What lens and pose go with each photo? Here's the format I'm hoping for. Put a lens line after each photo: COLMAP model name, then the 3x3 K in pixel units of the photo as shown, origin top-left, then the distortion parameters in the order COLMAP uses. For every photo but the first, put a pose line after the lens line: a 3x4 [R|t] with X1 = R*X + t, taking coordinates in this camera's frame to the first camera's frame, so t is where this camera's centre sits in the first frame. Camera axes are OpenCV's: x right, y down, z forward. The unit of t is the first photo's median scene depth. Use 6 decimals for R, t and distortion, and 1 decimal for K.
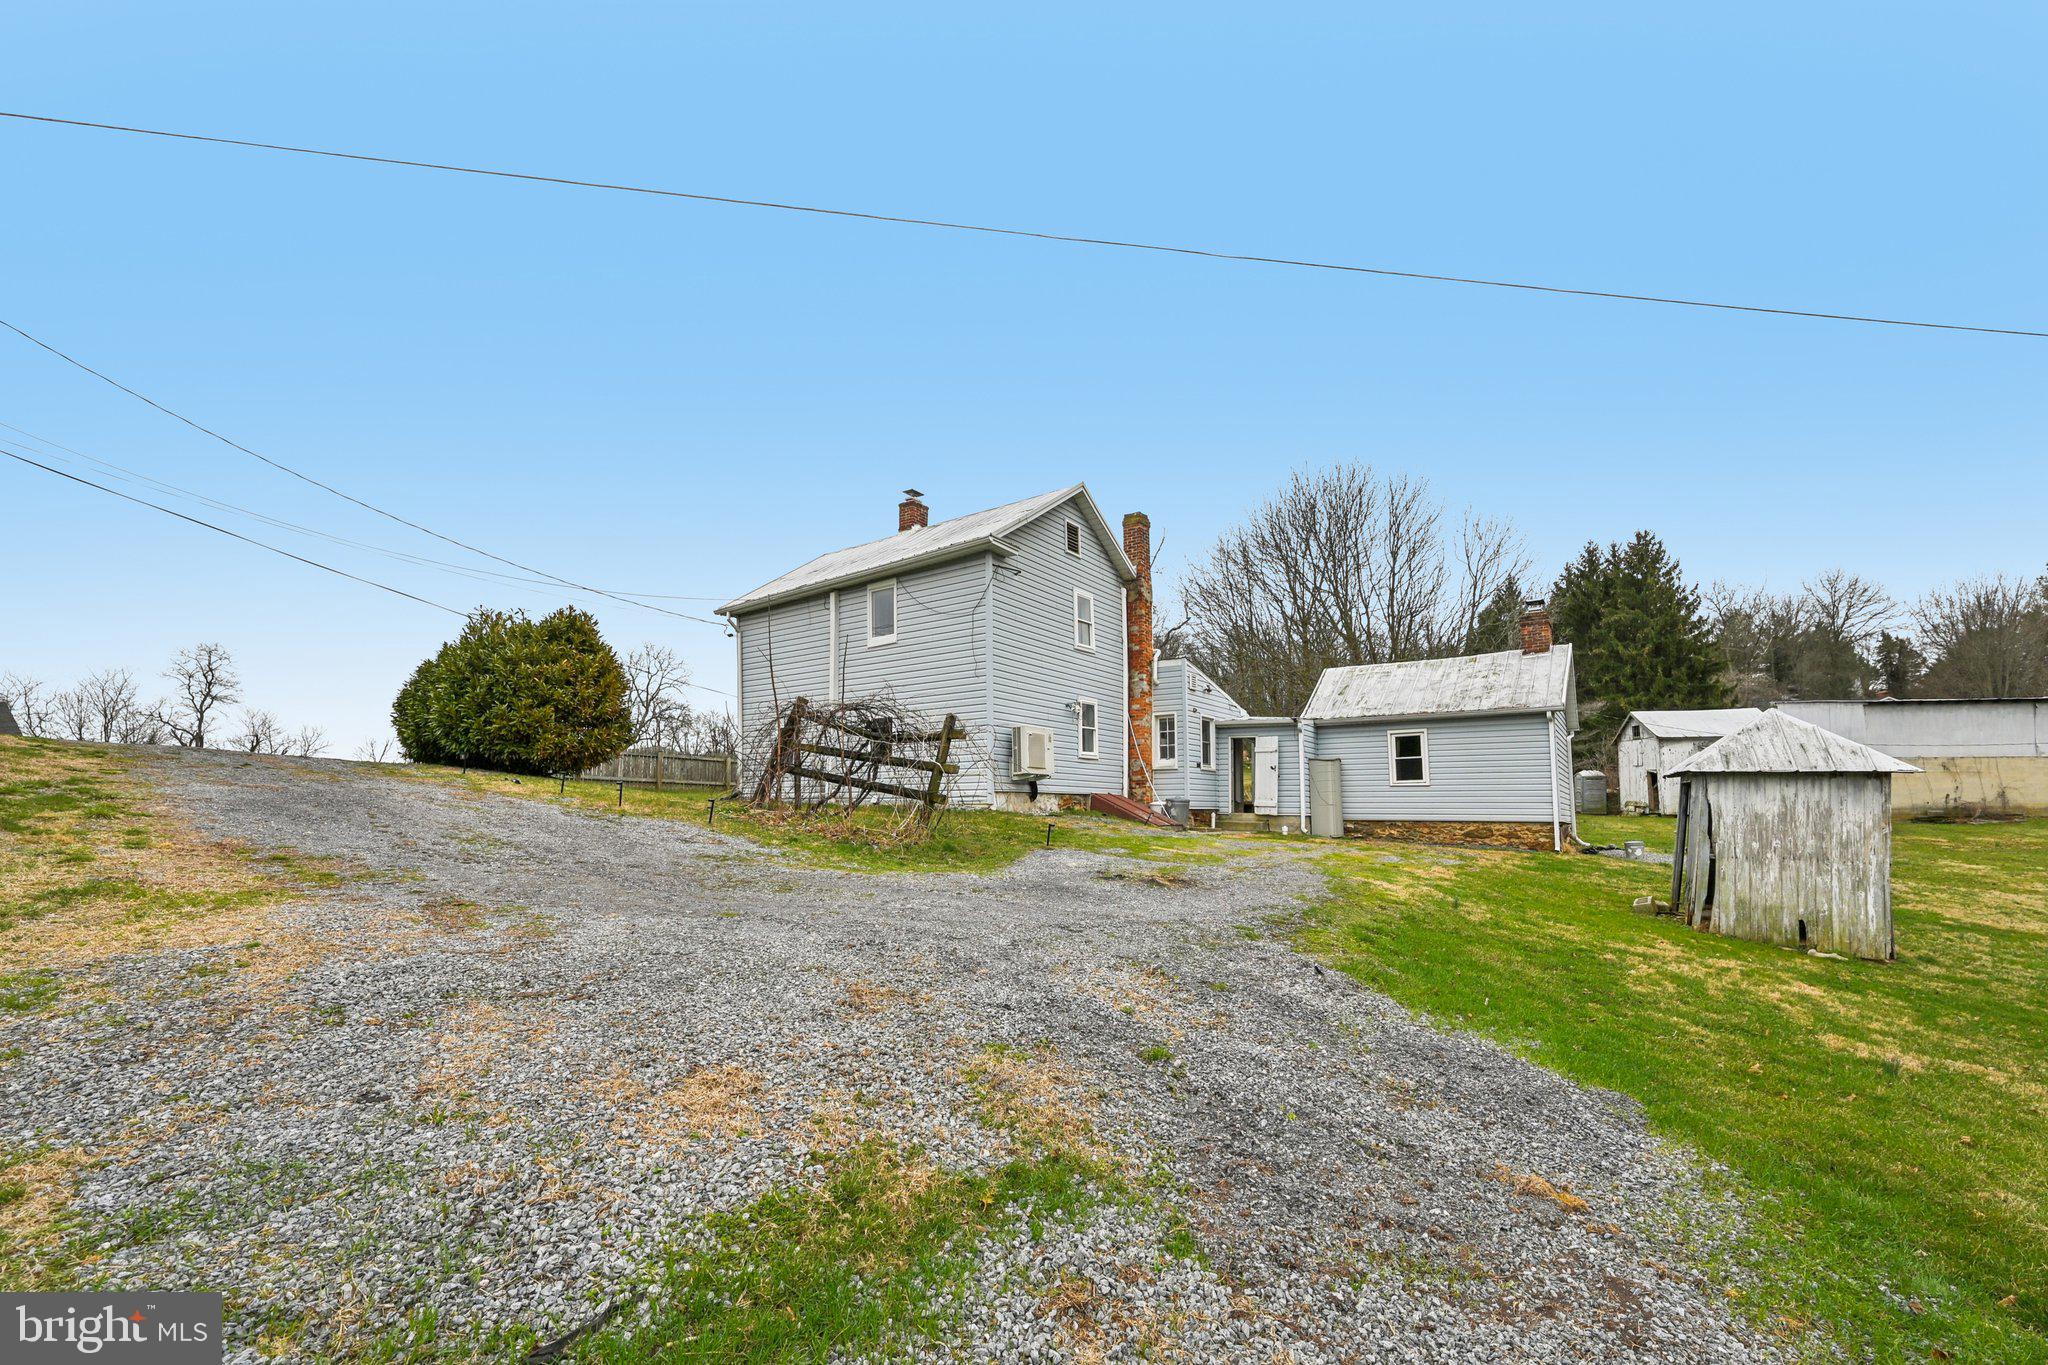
lens RADIAL K [[961.0, 0, 1024.0], [0, 961.0, 682.5], [0, 0, 1]] dist [0.002029, 0.000081]
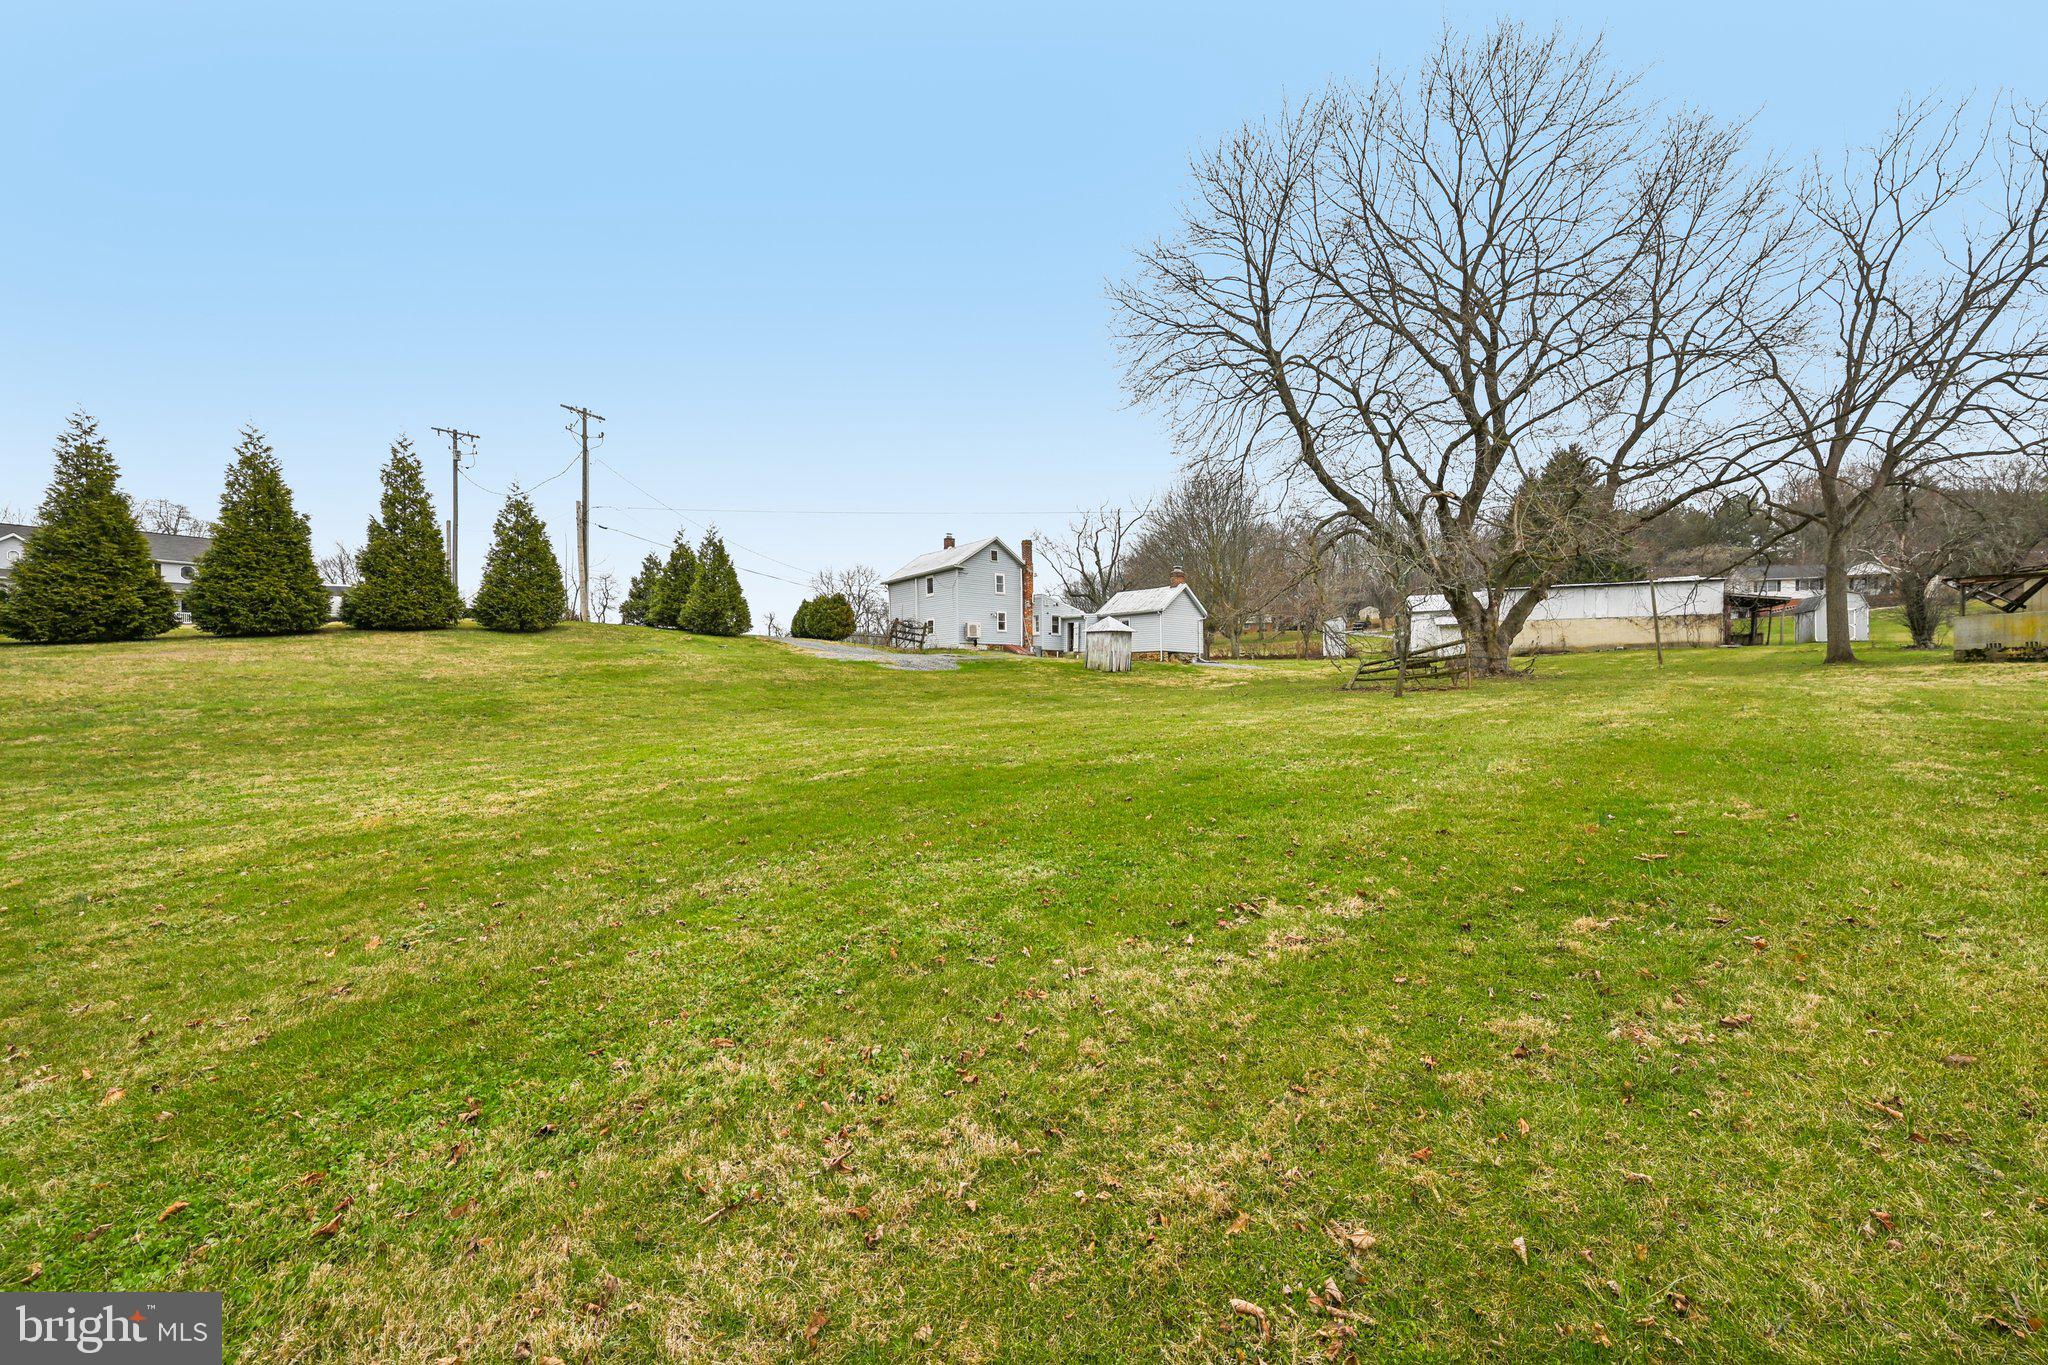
lens RADIAL K [[961.0, 0, 1024.0], [0, 961.0, 682.5], [0, 0, 1]] dist [0.002029, 0.000081]
pose [[0.965157, -0.005586, -0.261610, 0.867446], [0.041109, 0.990595, 0.130509, -0.142696], [0.258421, -0.136716, 0.956309, -1.737980]]
